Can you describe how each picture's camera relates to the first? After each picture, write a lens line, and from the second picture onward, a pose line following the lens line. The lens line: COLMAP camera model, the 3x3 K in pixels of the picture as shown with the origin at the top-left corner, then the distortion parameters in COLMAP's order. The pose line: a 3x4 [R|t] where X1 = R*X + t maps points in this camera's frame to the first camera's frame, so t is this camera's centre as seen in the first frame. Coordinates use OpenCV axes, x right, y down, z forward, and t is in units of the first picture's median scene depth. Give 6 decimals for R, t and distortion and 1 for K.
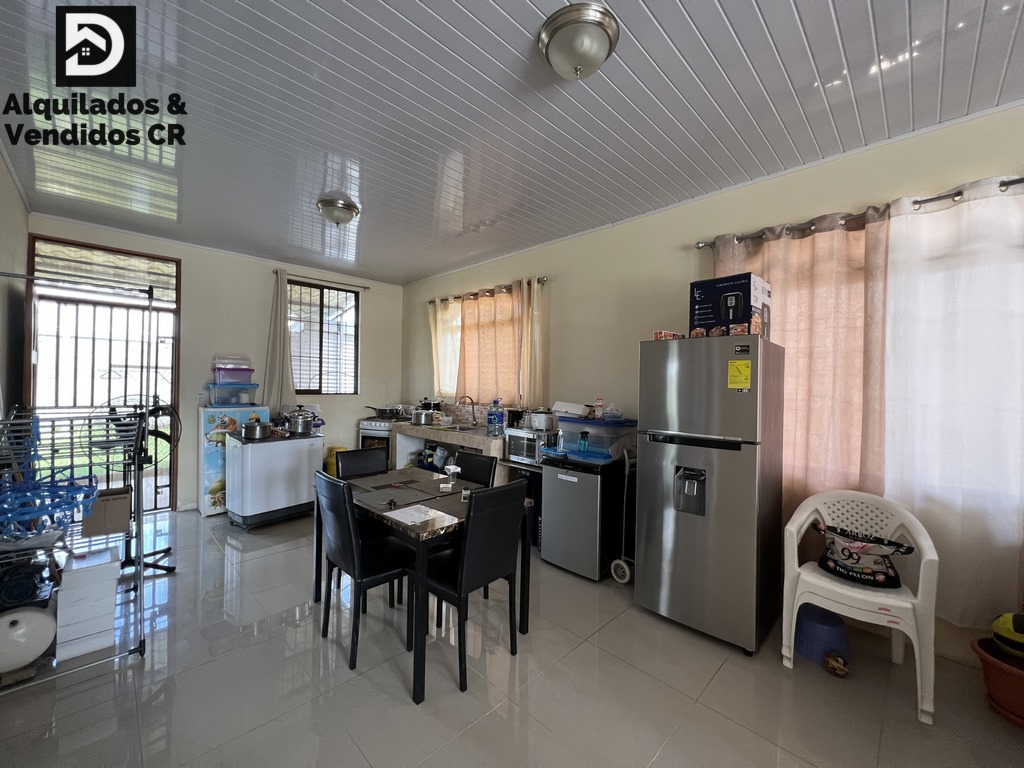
lens RADIAL K [[413.3, 0, 510.2], [0, 413.3, 379.2], [0, 0, 1]] dist [-0.001130, 0.000370]
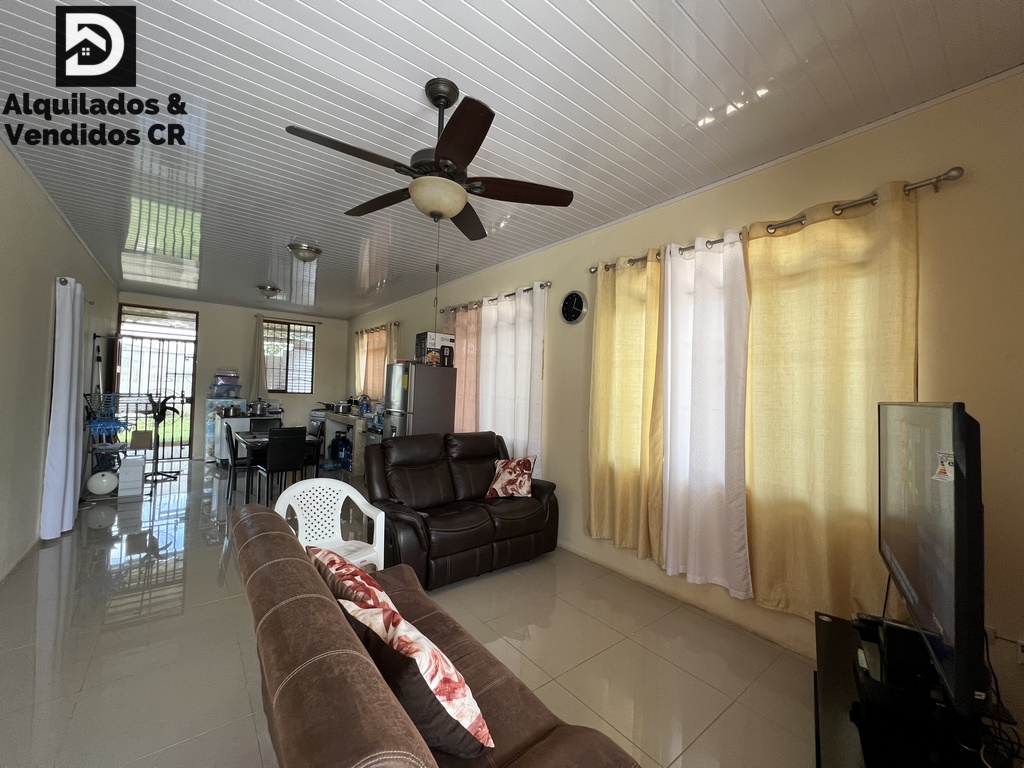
lens RADIAL K [[413.3, 0, 510.2], [0, 413.3, 379.2], [0, 0, 1]] dist [-0.001130, 0.000370]
pose [[0.993519, 0.010261, -0.113200, 0.670066], [-0.012680, 0.999706, -0.020664, 0.007960], [0.112954, 0.021966, 0.993357, -0.536268]]
